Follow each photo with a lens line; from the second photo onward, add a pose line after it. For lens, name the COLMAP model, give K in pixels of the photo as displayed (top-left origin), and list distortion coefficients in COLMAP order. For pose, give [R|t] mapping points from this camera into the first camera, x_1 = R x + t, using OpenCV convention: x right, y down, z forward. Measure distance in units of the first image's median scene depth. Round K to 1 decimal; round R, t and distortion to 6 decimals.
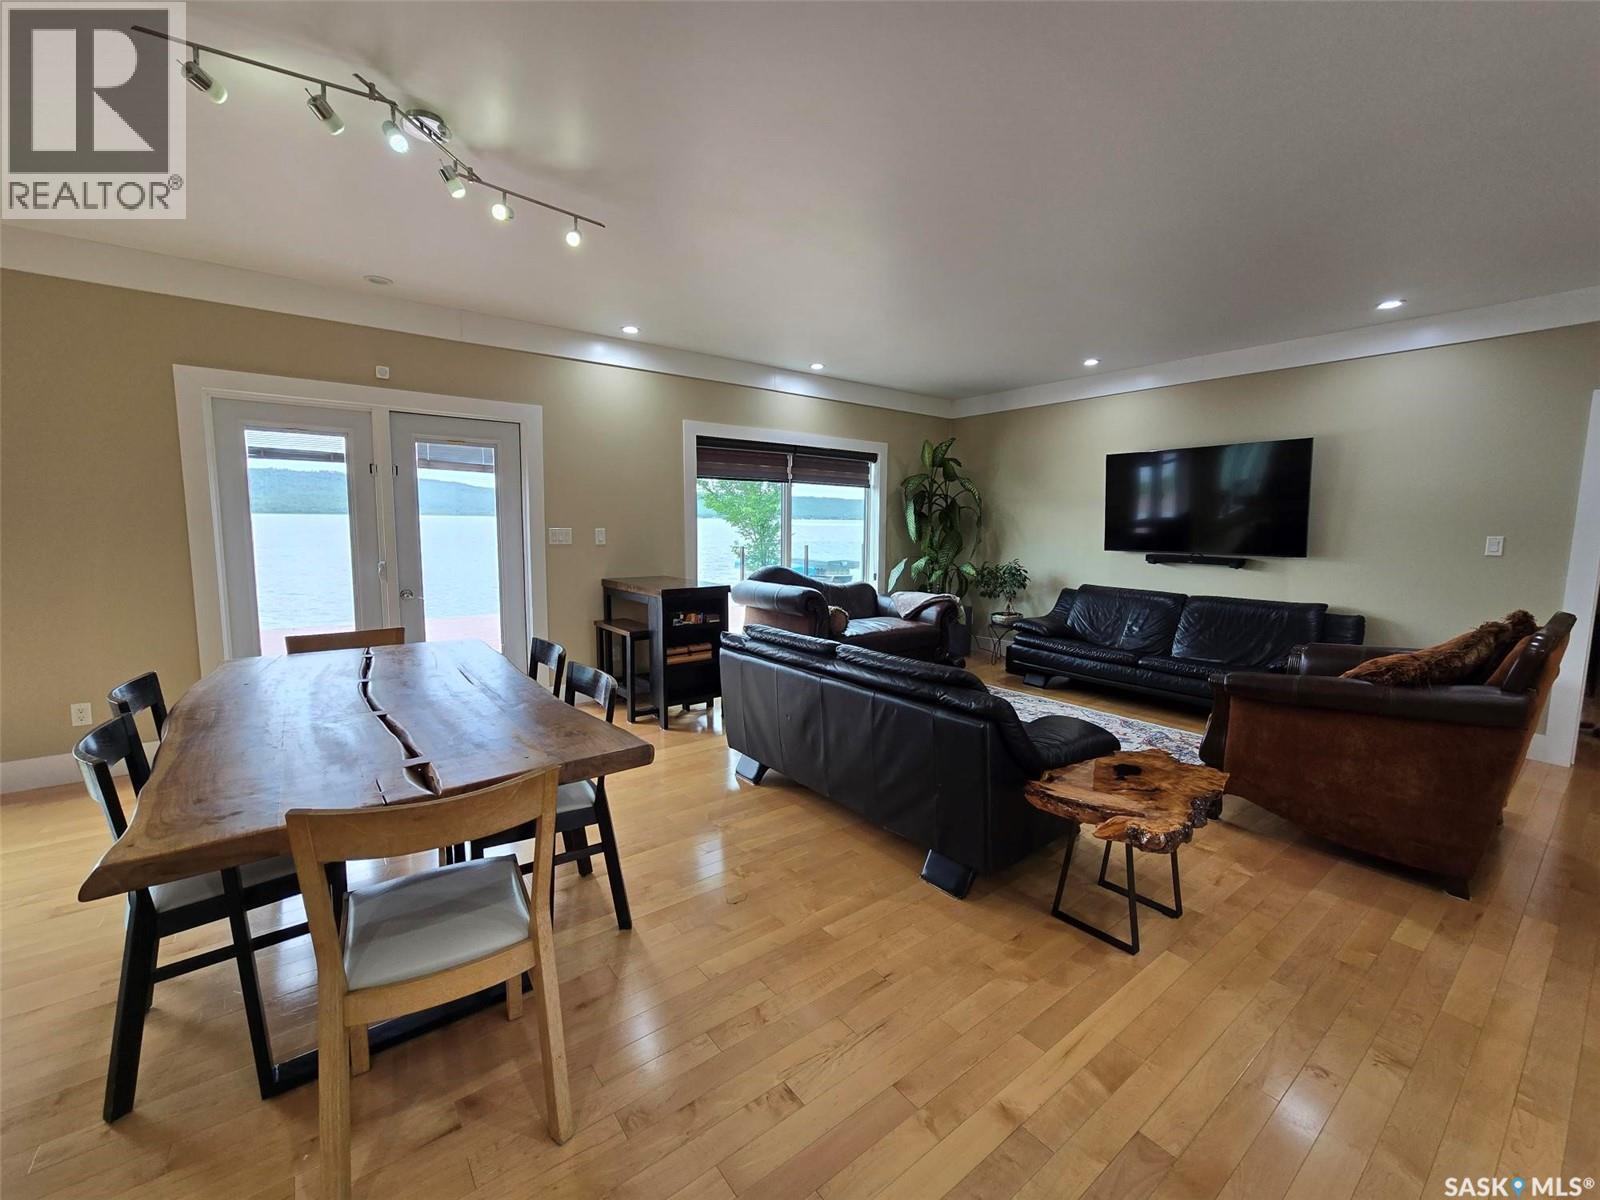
lens RADIAL K [[655.3, 0, 794.9], [0, 655.3, 591.6], [0, 0, 1]] dist [-0.003219, 0.000306]
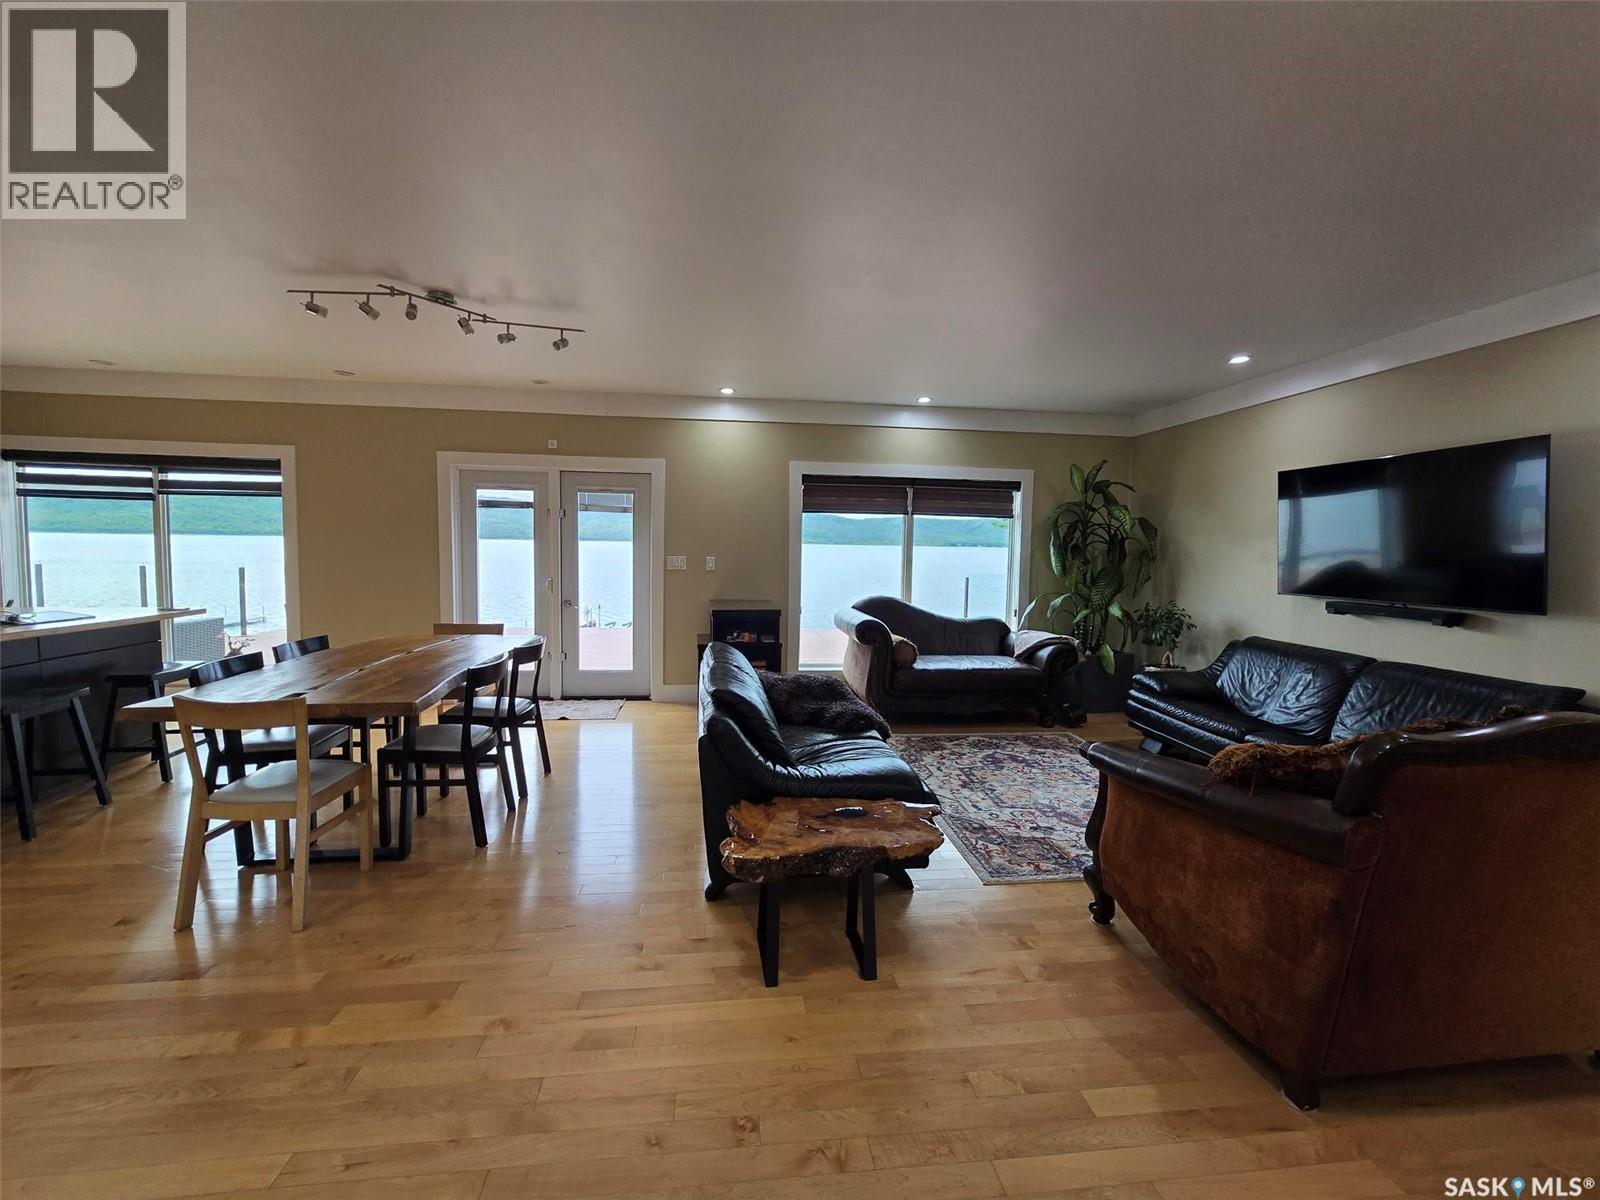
lens RADIAL K [[655.3, 0, 794.9], [0, 655.3, 591.6], [0, 0, 1]] dist [-0.003219, 0.000306]
pose [[0.860450, 0.039971, -0.507965, 0.401633], [-0.062752, 0.997642, -0.027793, -0.009028], [0.505656, 0.055790, 0.860929, 0.048278]]
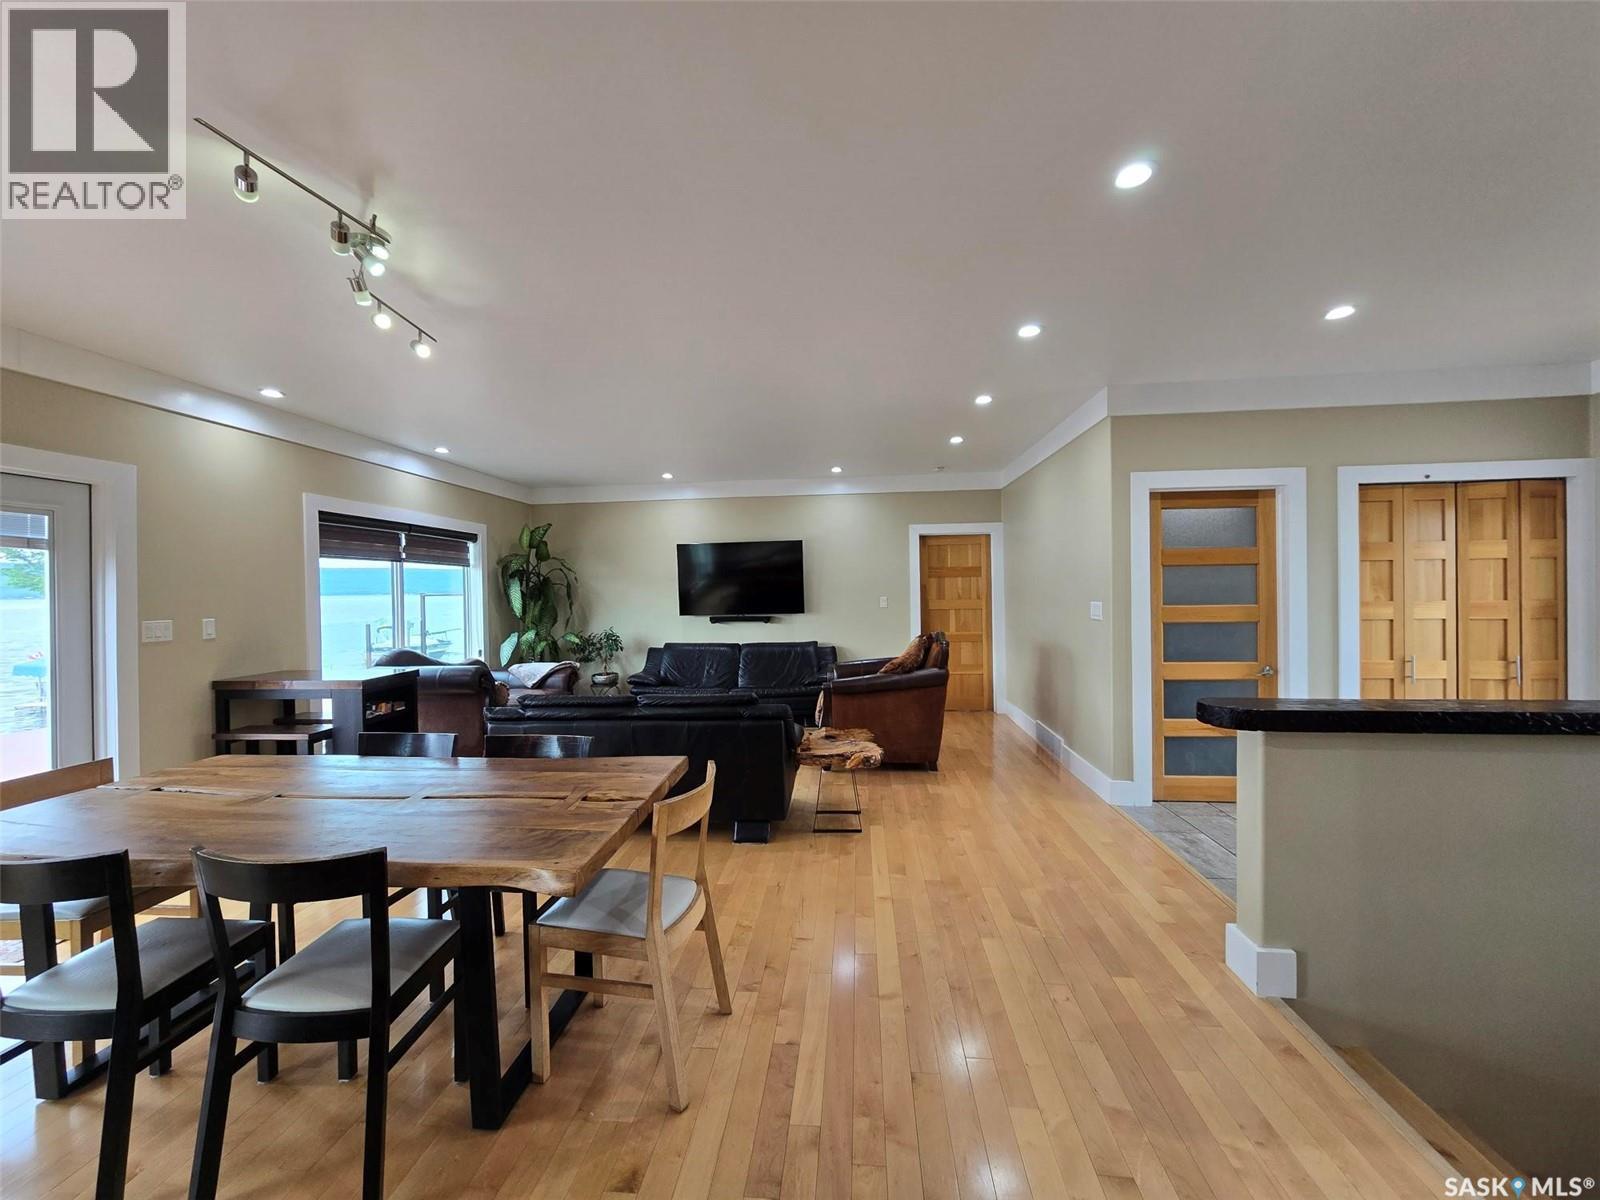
lens RADIAL K [[655.3, 0, 794.9], [0, 655.3, 591.6], [0, 0, 1]] dist [-0.003219, 0.000306]
pose [[0.678984, -0.022911, 0.733795, -0.359186], [0.101609, 0.992826, -0.063020, -0.004893], [-0.727087, 0.117349, 0.676442, -0.067591]]
